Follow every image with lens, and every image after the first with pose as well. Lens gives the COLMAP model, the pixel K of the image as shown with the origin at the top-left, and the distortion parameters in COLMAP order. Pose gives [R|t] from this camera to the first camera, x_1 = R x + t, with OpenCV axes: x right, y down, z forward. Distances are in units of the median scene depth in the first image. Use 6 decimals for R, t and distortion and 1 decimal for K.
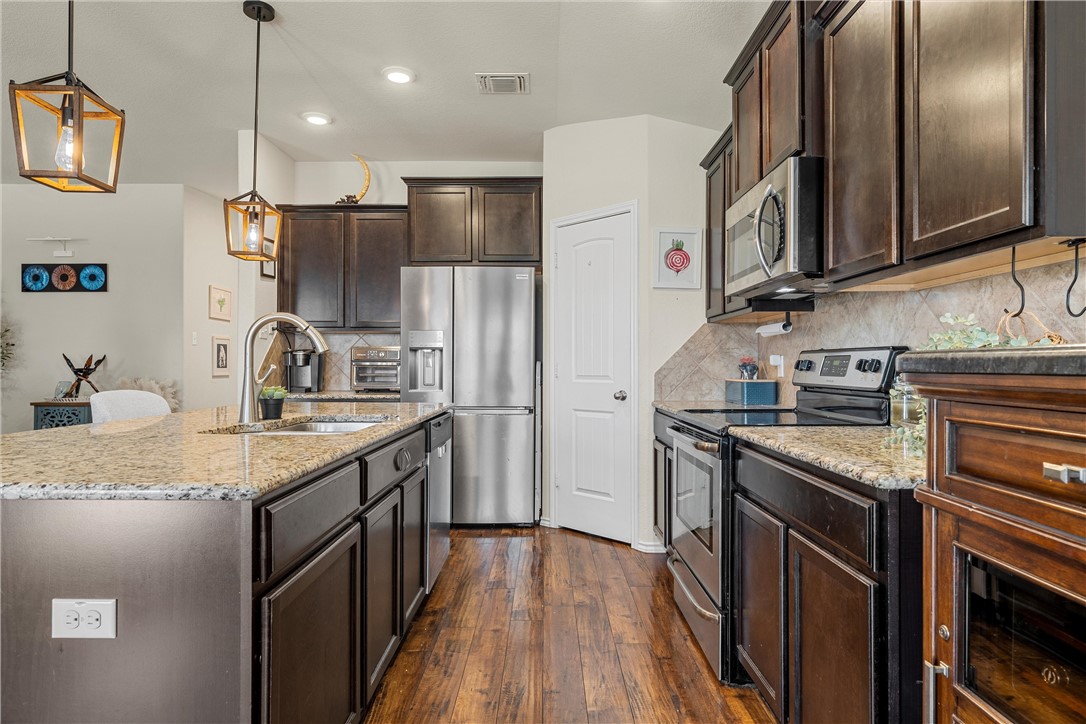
lens RADIAL K [[570.6, 0, 543.0], [0, 570.6, 362.0], [0, 0, 1]] dist [0.003838, 0.001249]
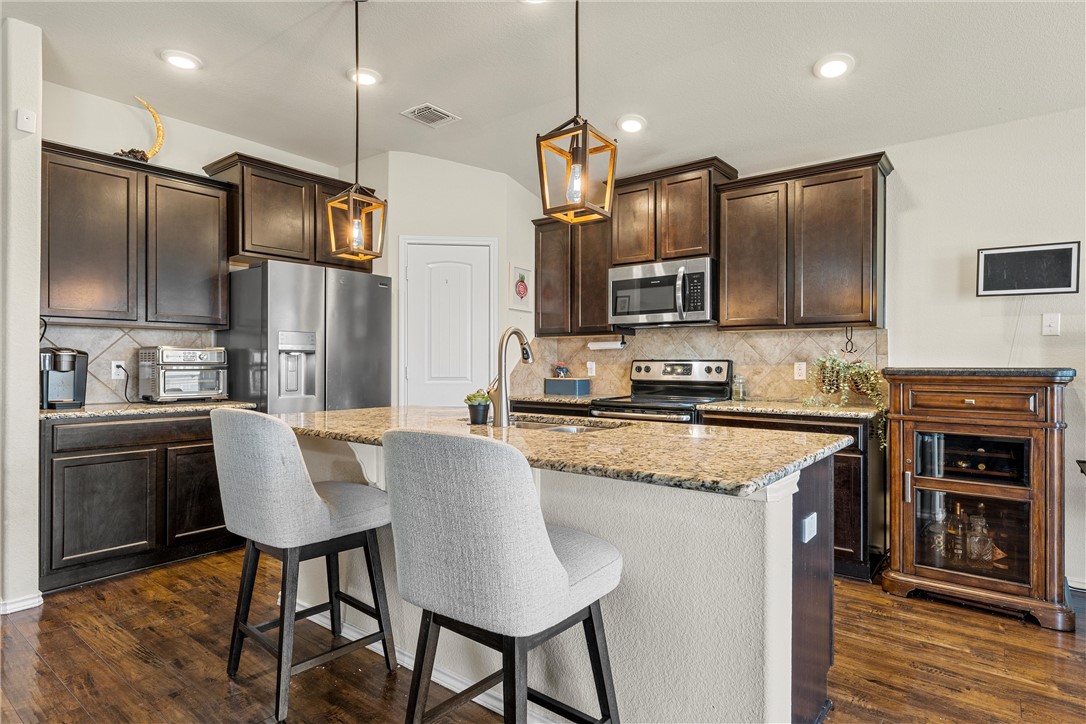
lens RADIAL K [[527.2, 0, 543.0], [0, 527.2, 362.0], [0, 0, 1]] dist [0.006931, 0.000298]
pose [[0.667550, 0.003156, 0.744559, -0.832028], [-0.005276, 0.999986, 0.000491, -0.012320], [-0.744547, -0.004256, 0.667557, 0.181965]]
